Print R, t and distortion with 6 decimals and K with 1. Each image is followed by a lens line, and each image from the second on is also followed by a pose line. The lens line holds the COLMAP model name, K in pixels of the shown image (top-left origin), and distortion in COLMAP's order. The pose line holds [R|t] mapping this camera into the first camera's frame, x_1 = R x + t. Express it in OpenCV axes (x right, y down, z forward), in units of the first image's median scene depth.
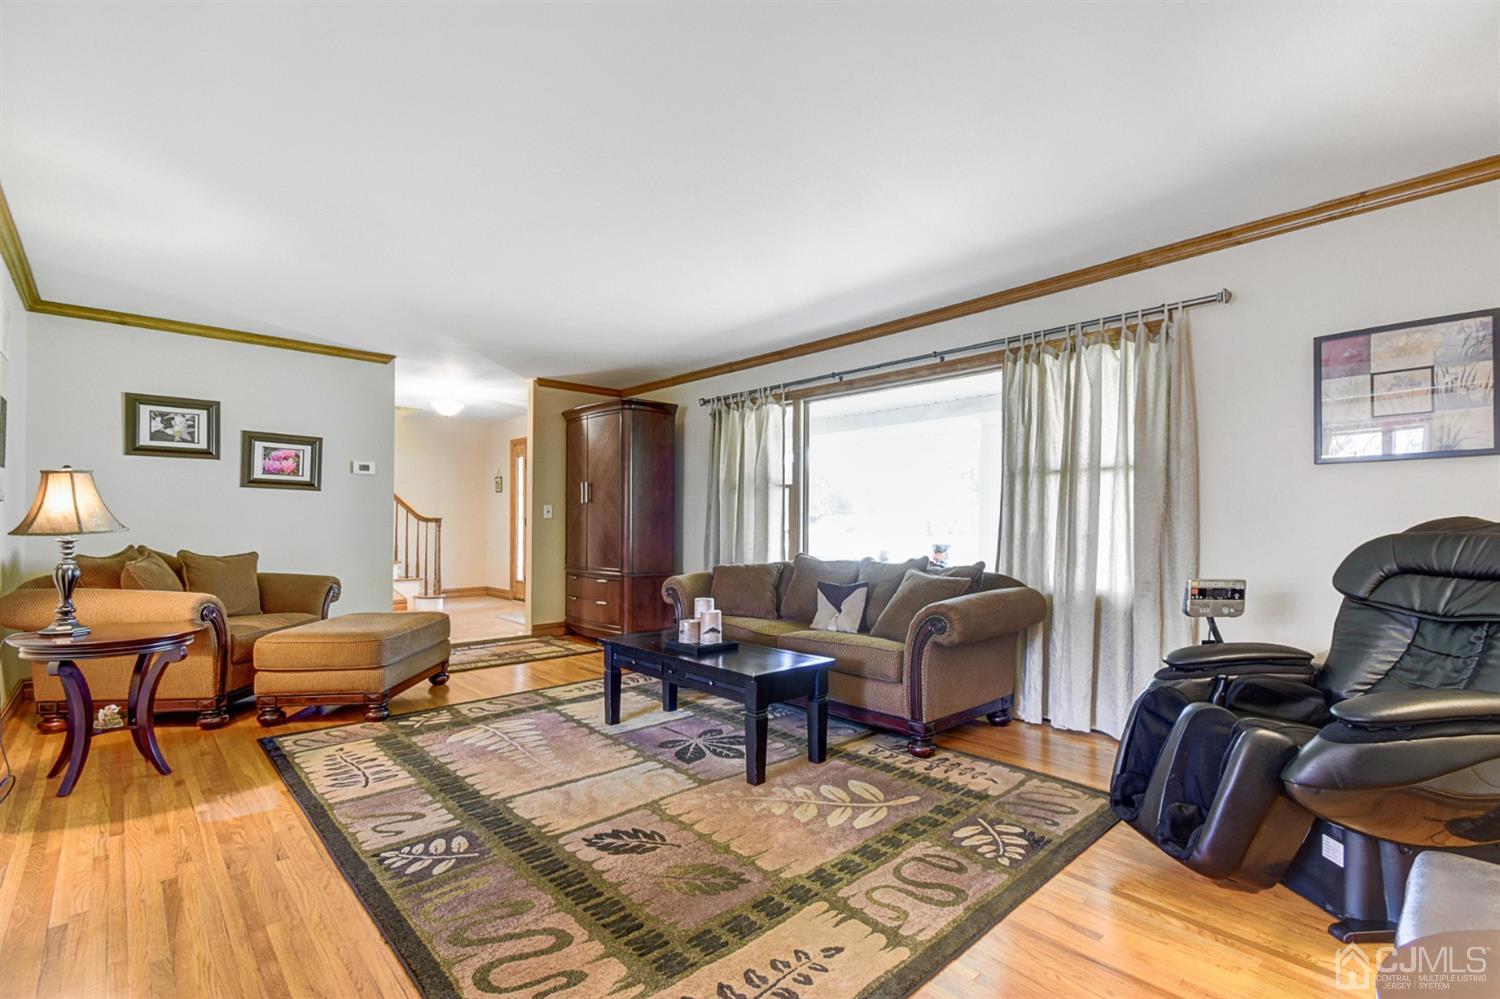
lens RADIAL K [[679.8, 0, 746.3], [0, 679.8, 513.4], [0, 0, 1]] dist [0.021248, -0.004094]
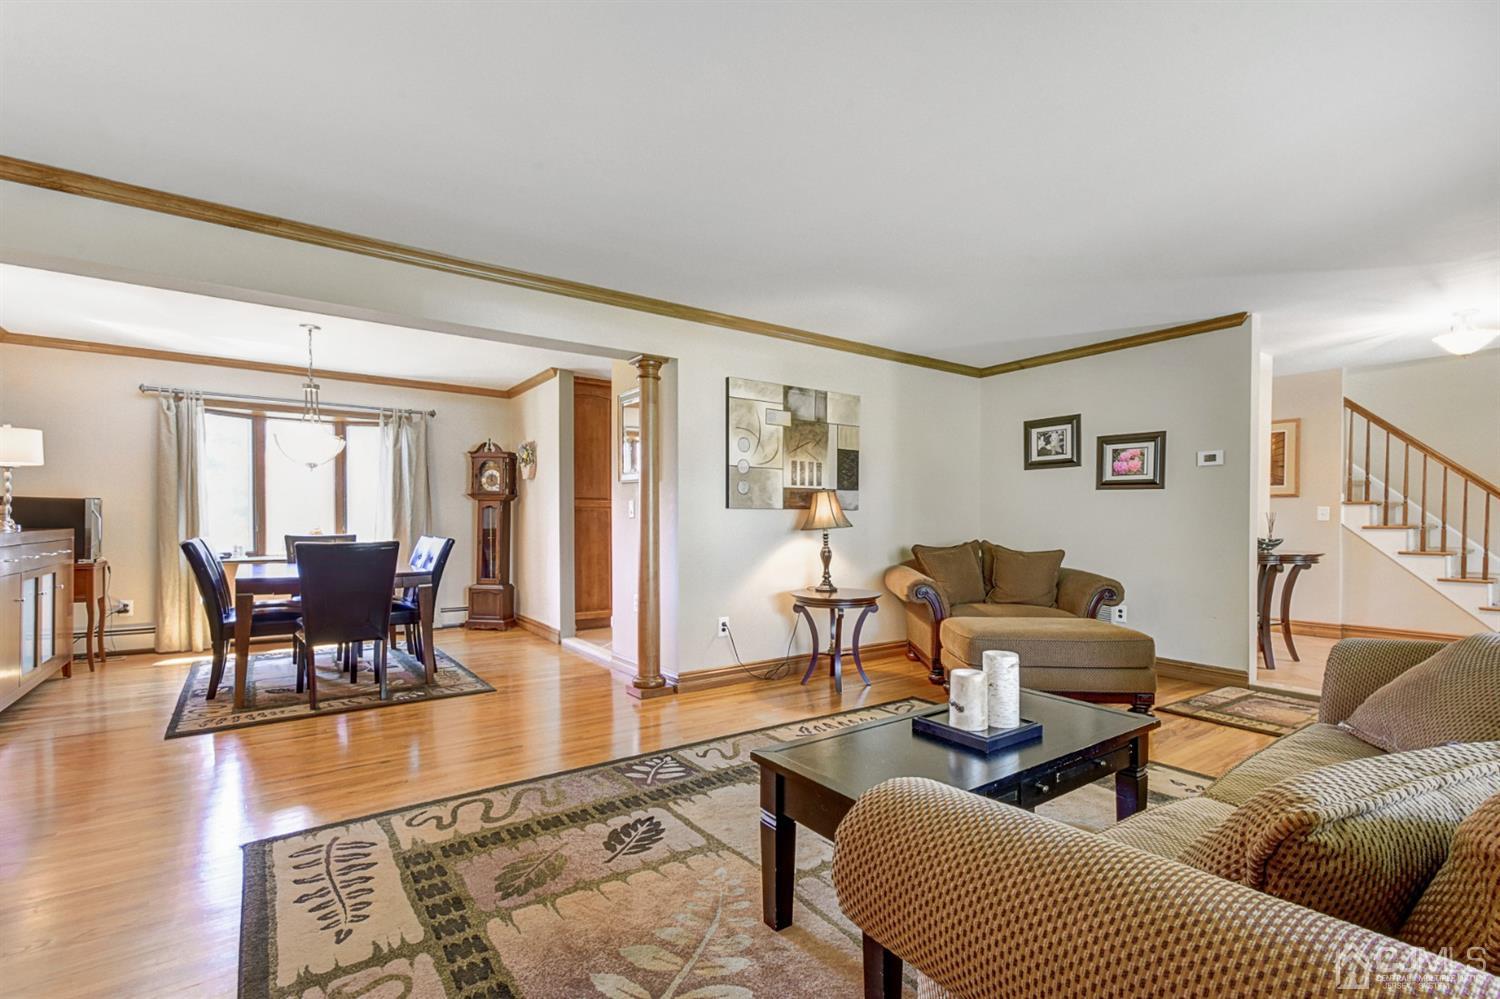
lens RADIAL K [[679.8, 0, 771.2], [0, 679.8, 525.9], [0, 0, 1]] dist [0.021248, -0.004094]
pose [[-0.101928, 0.005466, -0.994777, 0.553506], [0.012669, 0.999911, 0.004196, 0.010316], [0.994711, -0.012175, -0.101988, 0.889748]]
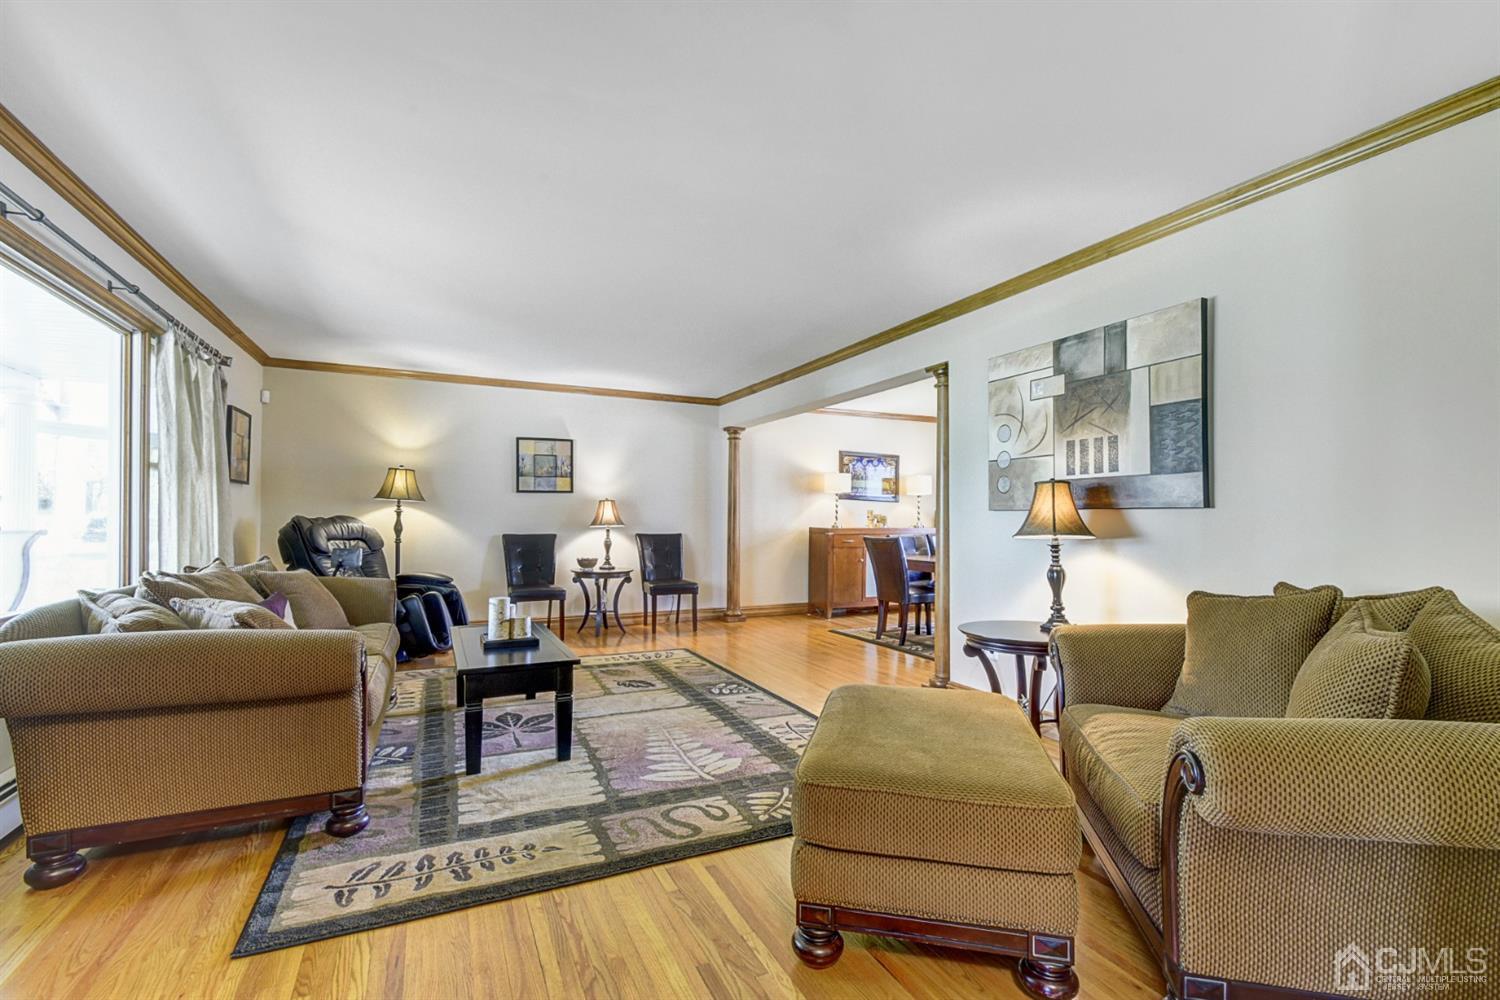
lens RADIAL K [[679.8, 0, 748.5], [0, 679.8, 510.3], [0, 0, 1]] dist [0.021248, -0.004094]
pose [[-0.955857, -0.007851, 0.293726, -0.718735], [-0.017286, 0.999414, -0.029538, 0.021280], [-0.293322, -0.033311, -0.955433, 1.899247]]
